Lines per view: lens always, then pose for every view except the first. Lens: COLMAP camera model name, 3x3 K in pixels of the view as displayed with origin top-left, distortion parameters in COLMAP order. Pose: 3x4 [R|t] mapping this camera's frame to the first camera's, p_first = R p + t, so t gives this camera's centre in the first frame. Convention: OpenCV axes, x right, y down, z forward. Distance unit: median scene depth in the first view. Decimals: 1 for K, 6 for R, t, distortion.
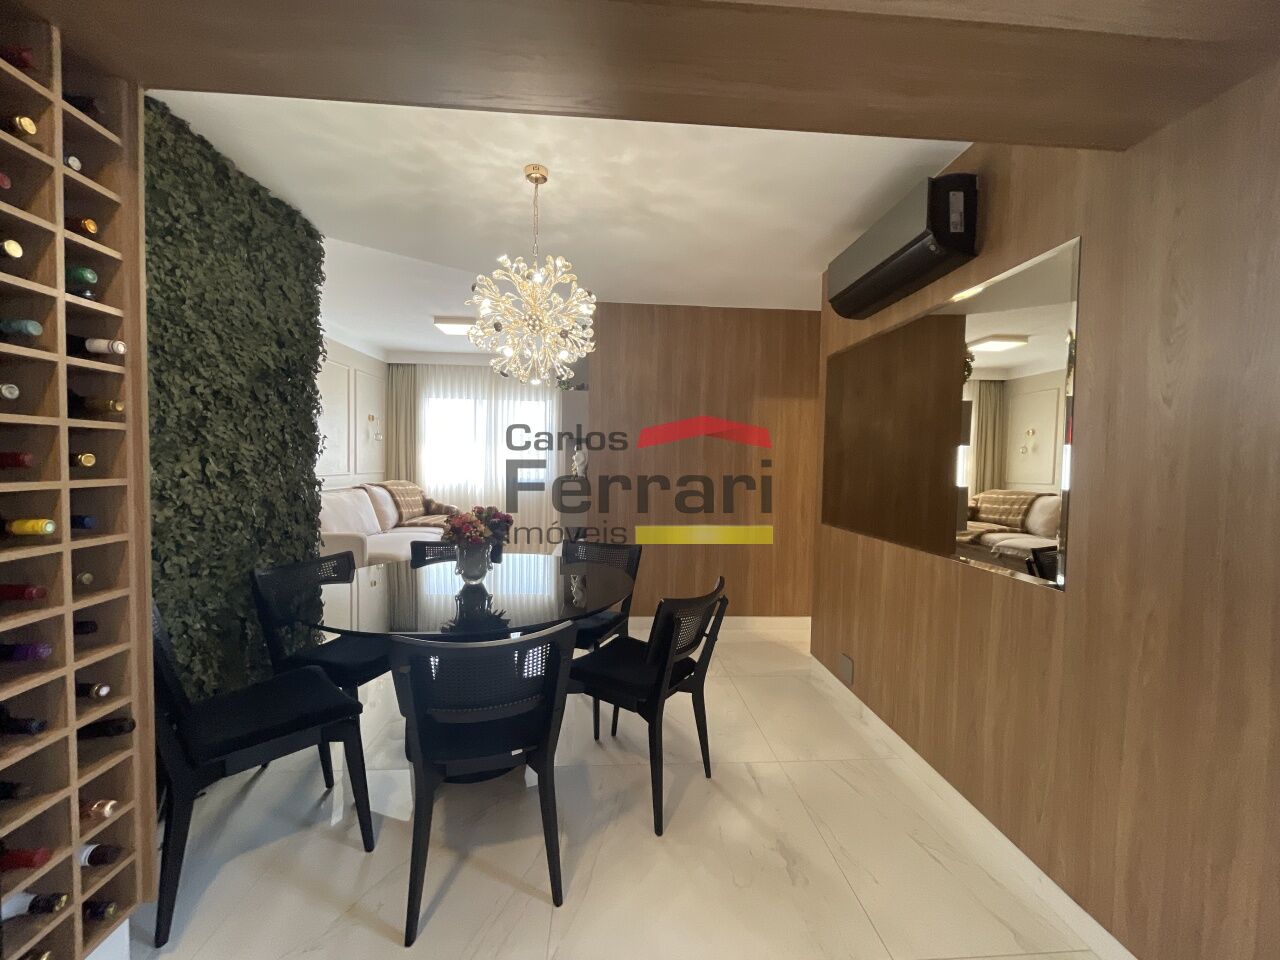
lens RADIAL K [[517.9, 0, 640.0], [0, 517.9, 480.0], [0, 0, 1]] dist [0.001124, 0.000498]
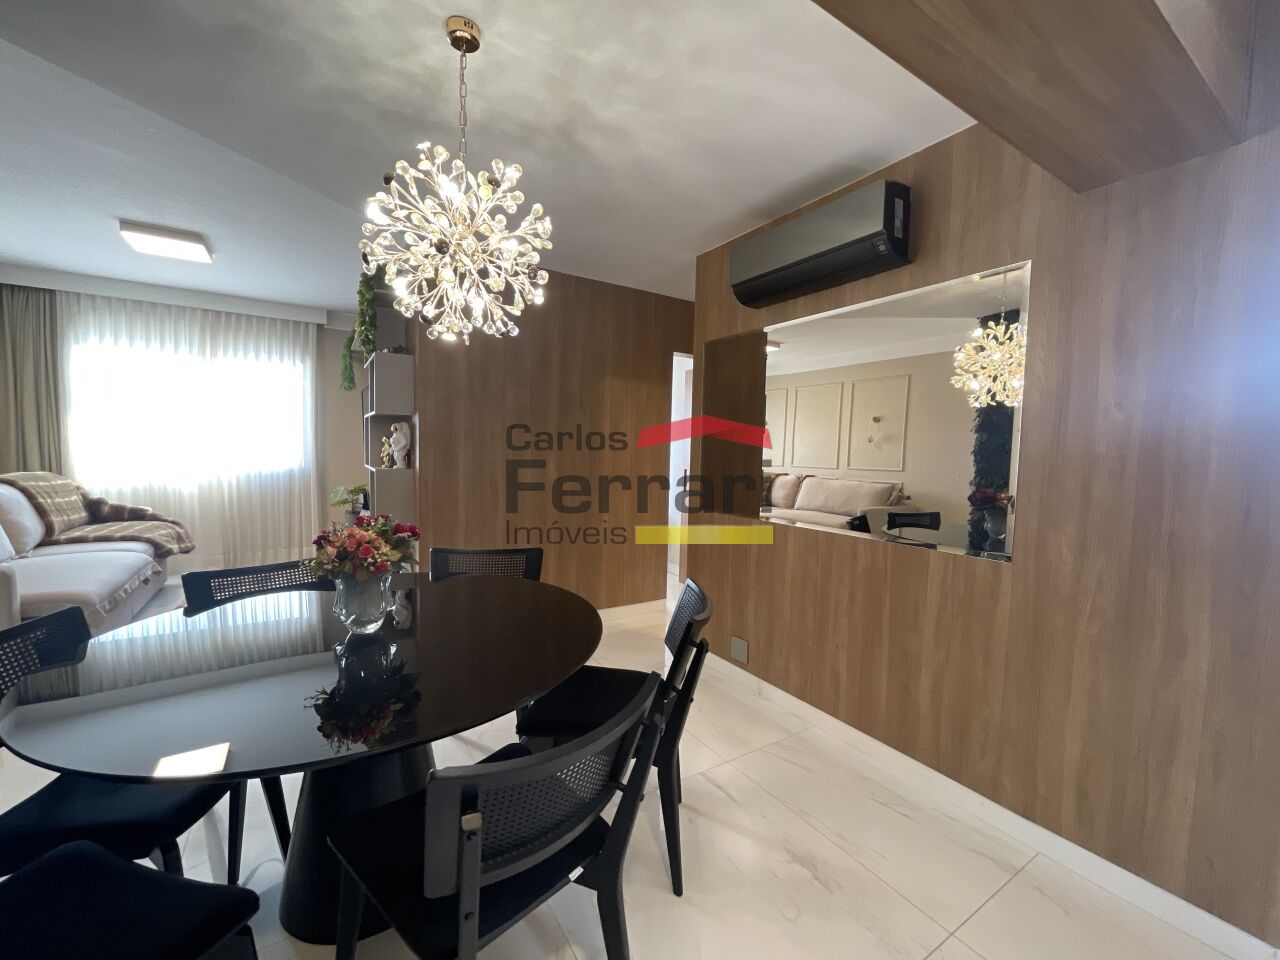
lens RADIAL K [[519.8, 0, 633.9], [0, 519.8, 482.1], [0, 0, 1]] dist [-0.000386, 0.000020]
pose [[0.880590, -0.027525, 0.473079, -0.343207], [0.008843, 0.999092, 0.041670, -0.018966], [-0.473797, -0.032511, 0.880034, 0.258799]]
